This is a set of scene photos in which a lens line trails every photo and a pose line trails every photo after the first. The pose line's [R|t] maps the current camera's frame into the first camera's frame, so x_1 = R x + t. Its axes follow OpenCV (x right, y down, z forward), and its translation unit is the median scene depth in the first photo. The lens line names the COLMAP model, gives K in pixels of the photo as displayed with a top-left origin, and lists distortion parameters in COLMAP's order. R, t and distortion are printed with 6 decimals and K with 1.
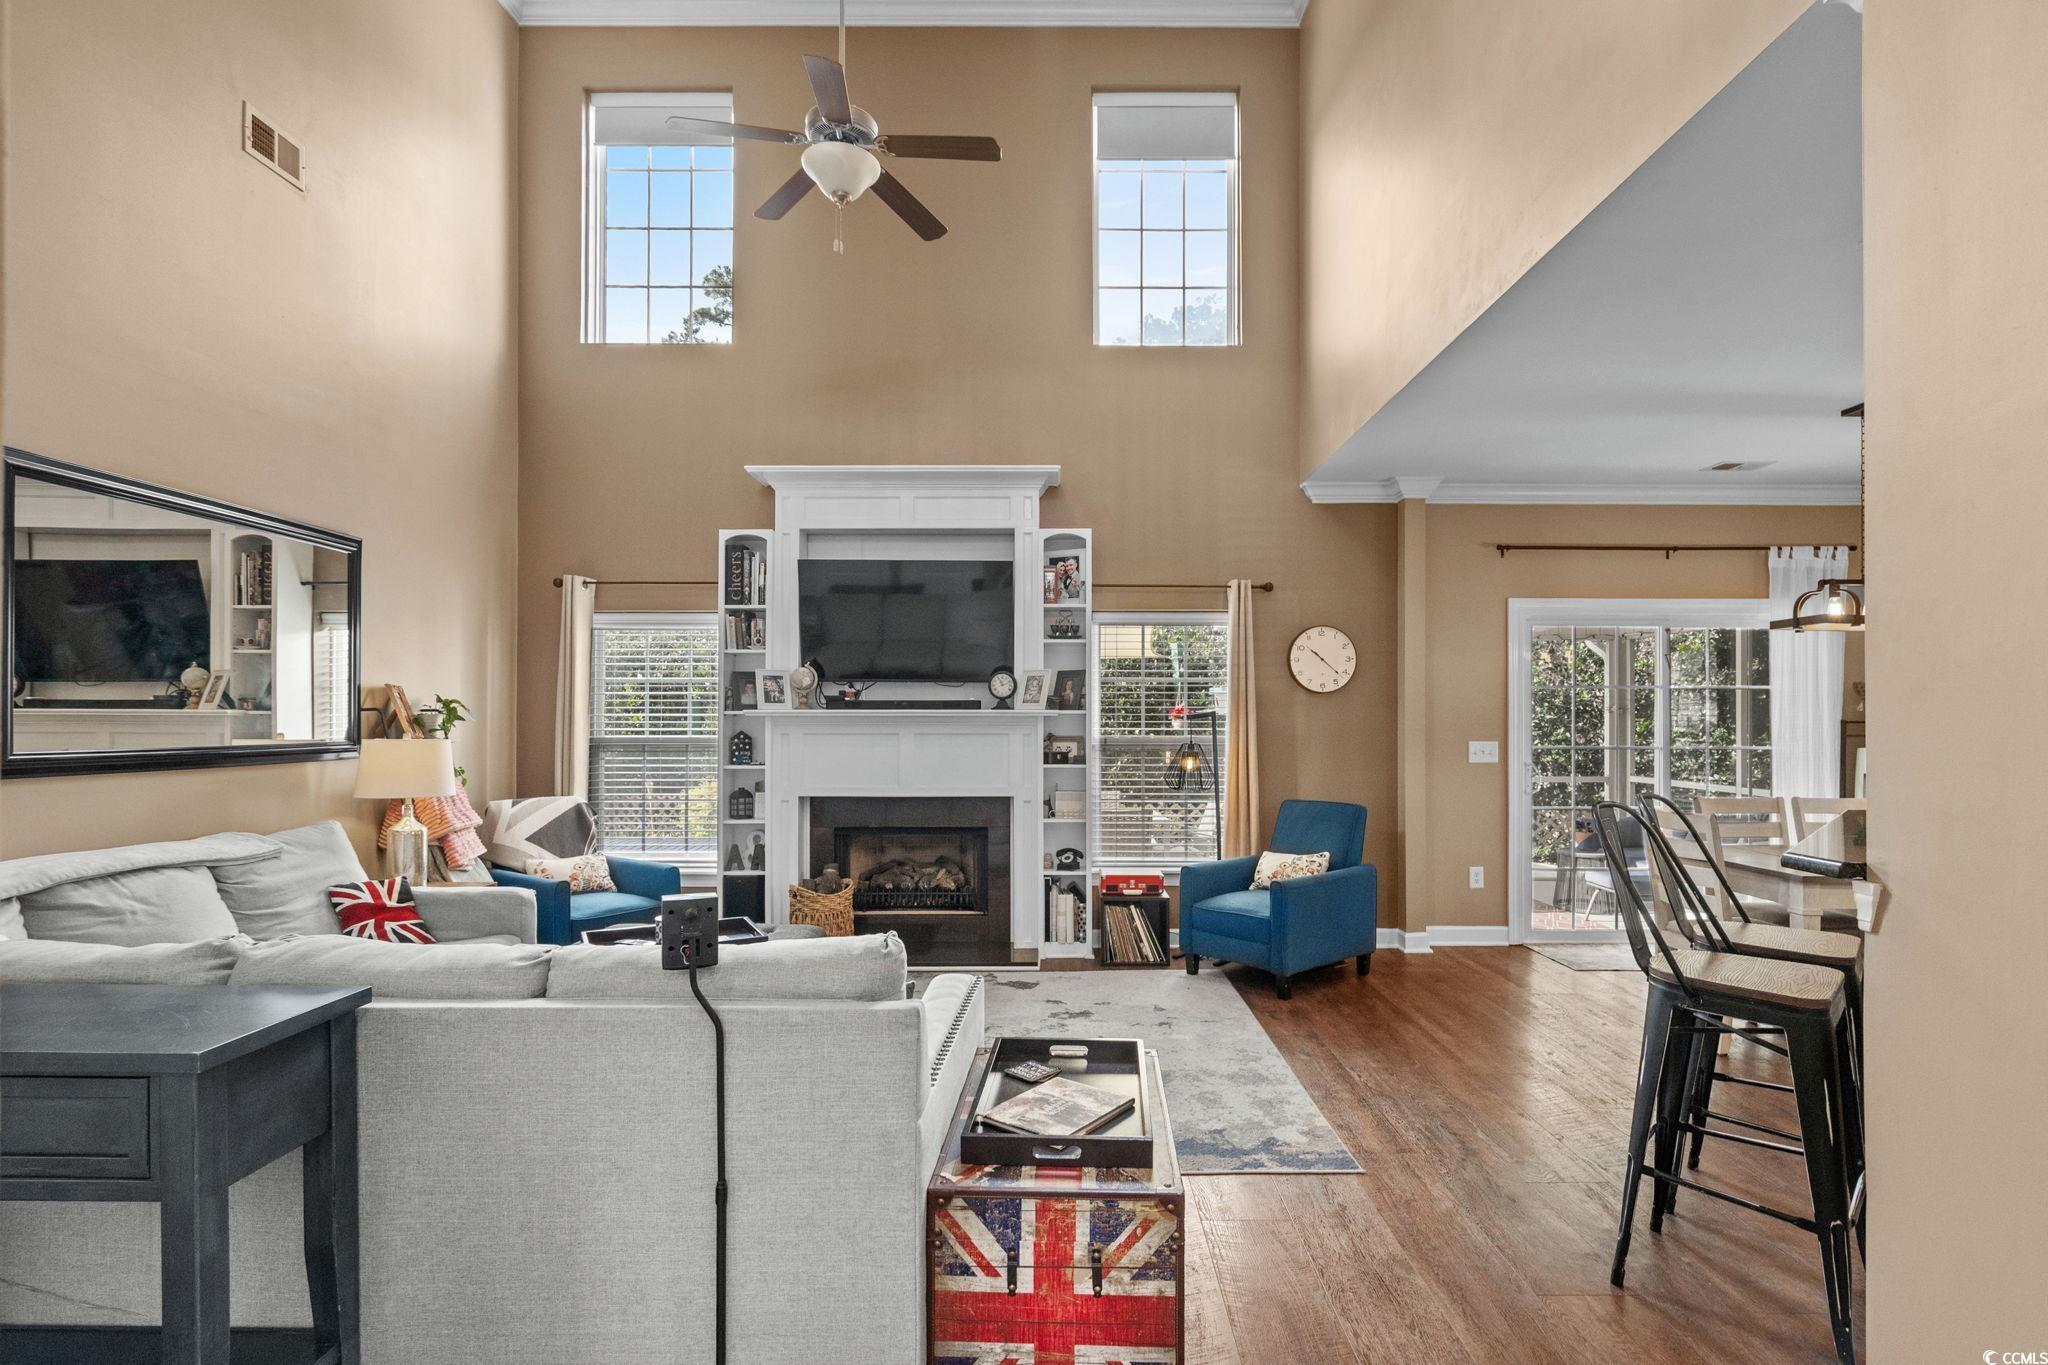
lens RADIAL K [[946.1, 0, 1030.2], [0, 946.1, 719.0], [0, 0, 1]] dist [-0.003496, -0.000137]
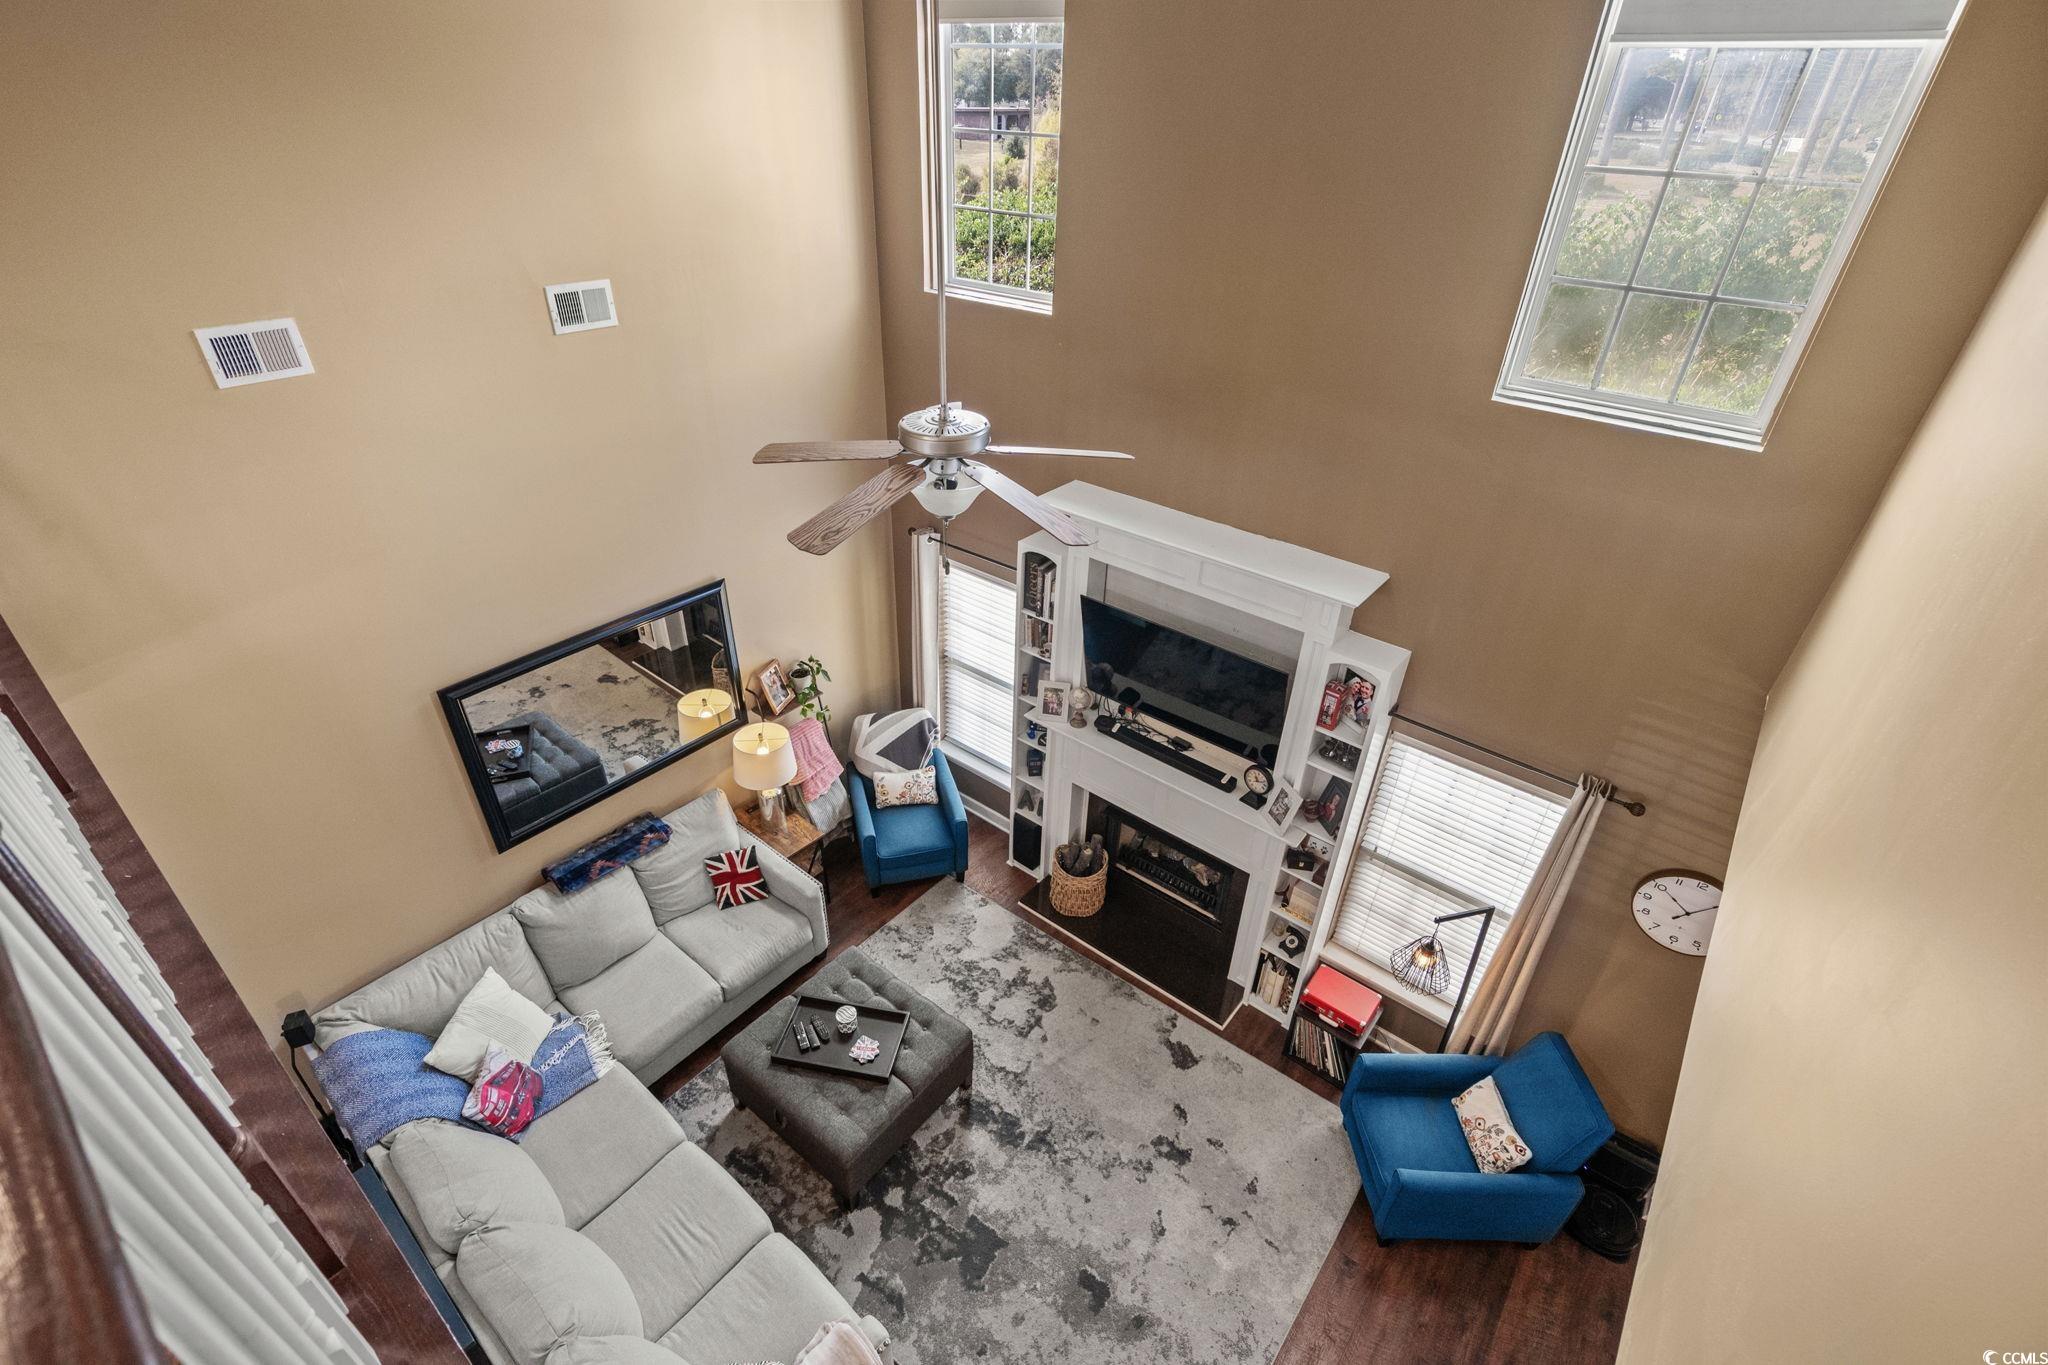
lens RADIAL K [[914.1, 0, 1024.0], [0, 914.1, 682.5], [0, 0, 1]] dist [-0.002780, -0.000285]
pose [[0.784587, 0.350871, -0.511187, 0.211984], [-0.021451, 0.839338, 0.543186, -0.589591], [0.619648, -0.415212, 0.666060, 0.307520]]
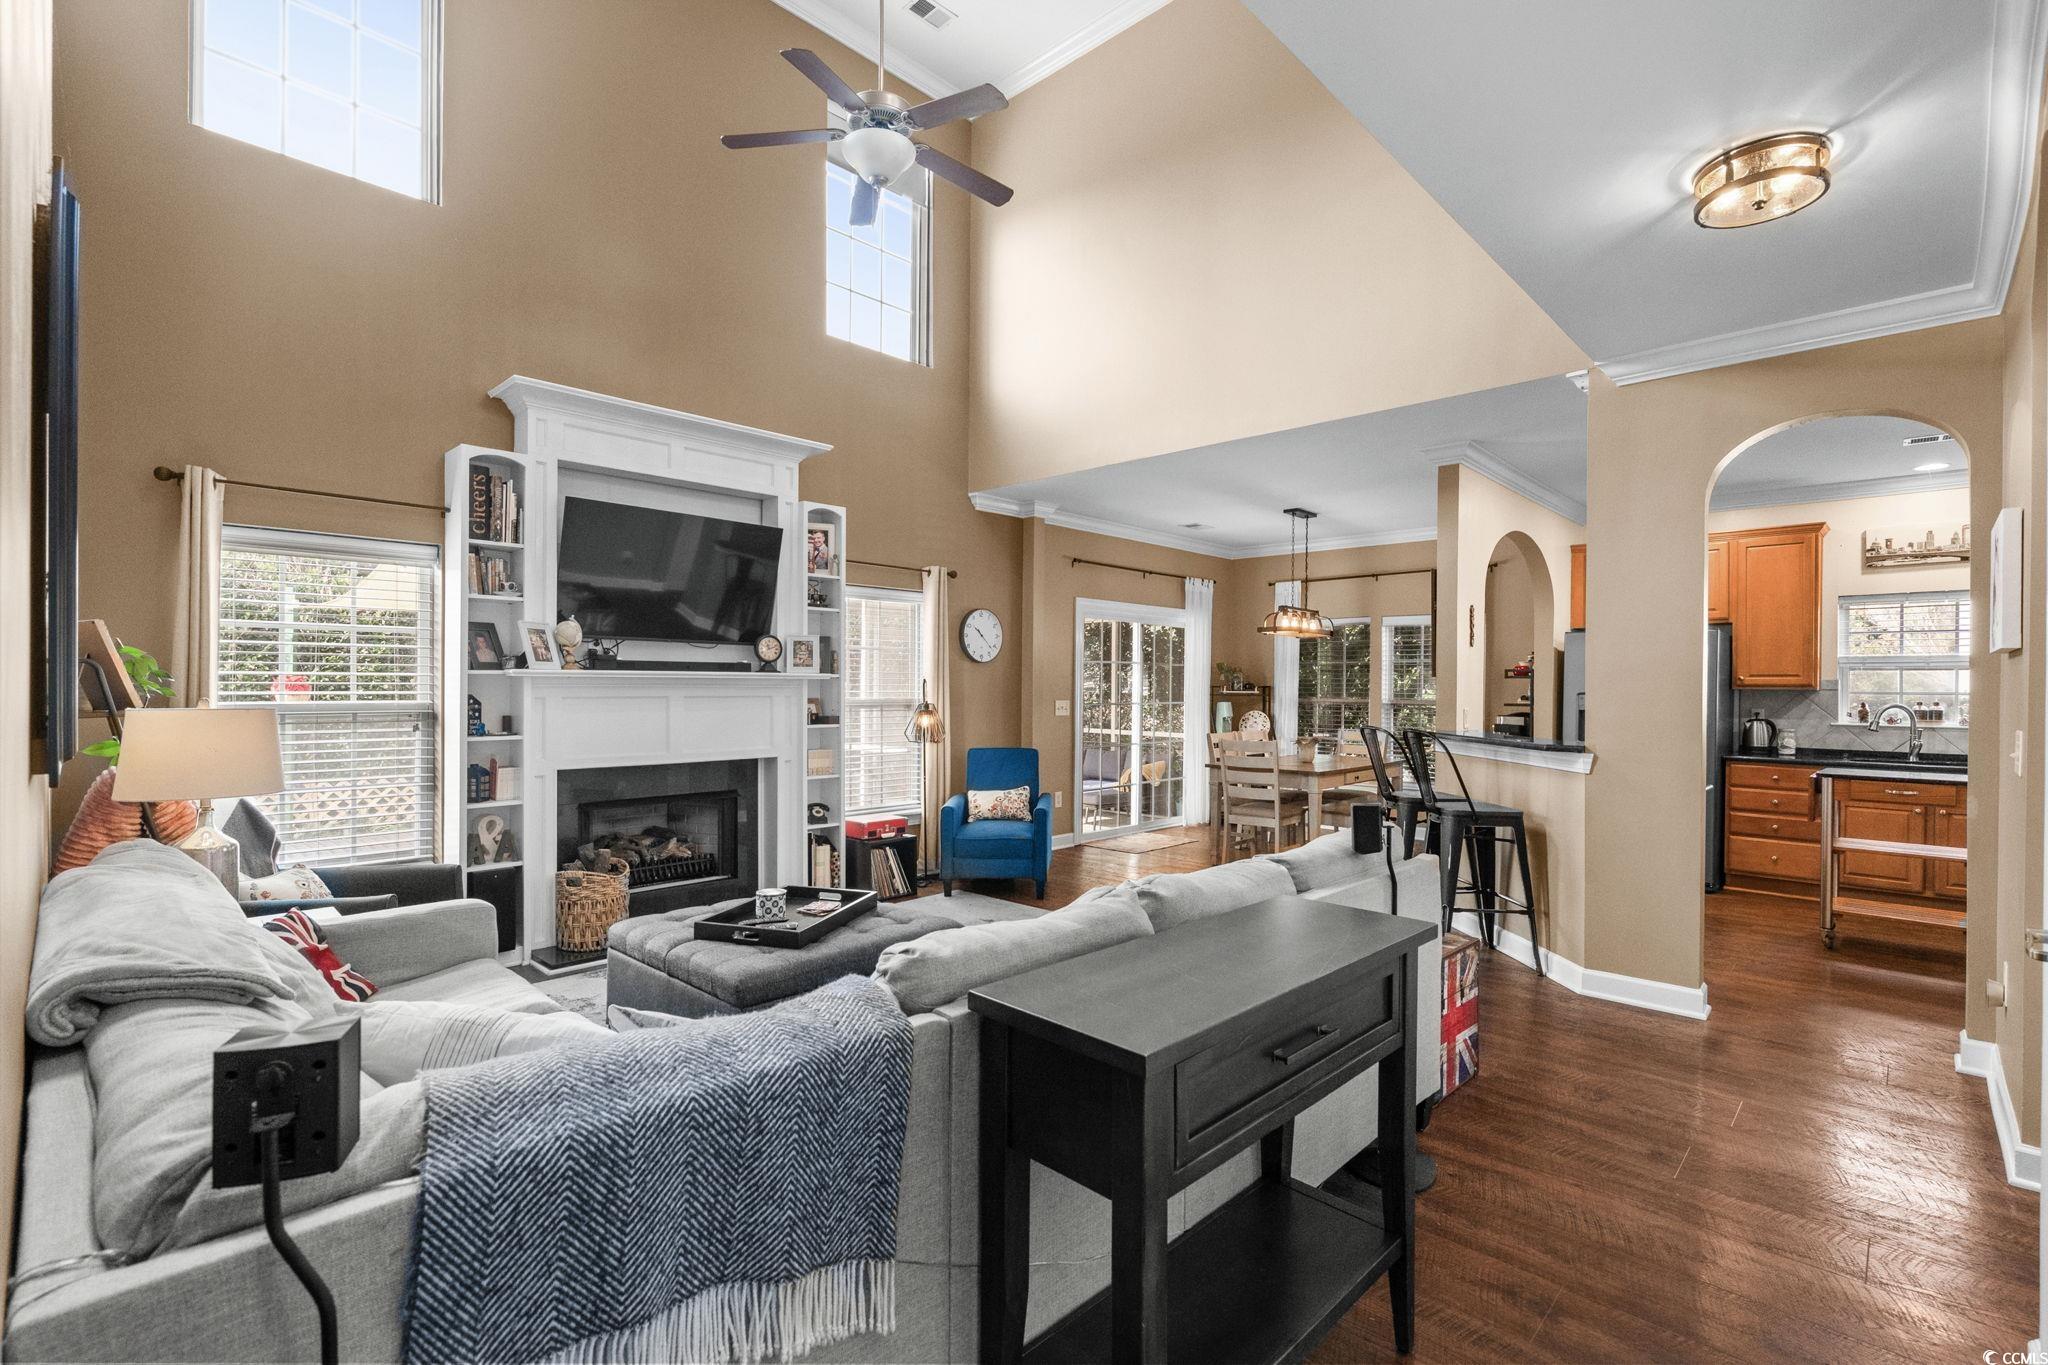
lens RADIAL K [[948.6, 0, 1024.0], [0, 948.6, 682.5], [0, 0, 1]] dist [-0.000856, 0.000171]
pose [[0.688035, 0.005197, 0.725658, -0.580240], [-0.009274, 0.999956, 0.001632, -0.003368], [-0.725618, -0.007853, 0.688053, 0.096312]]
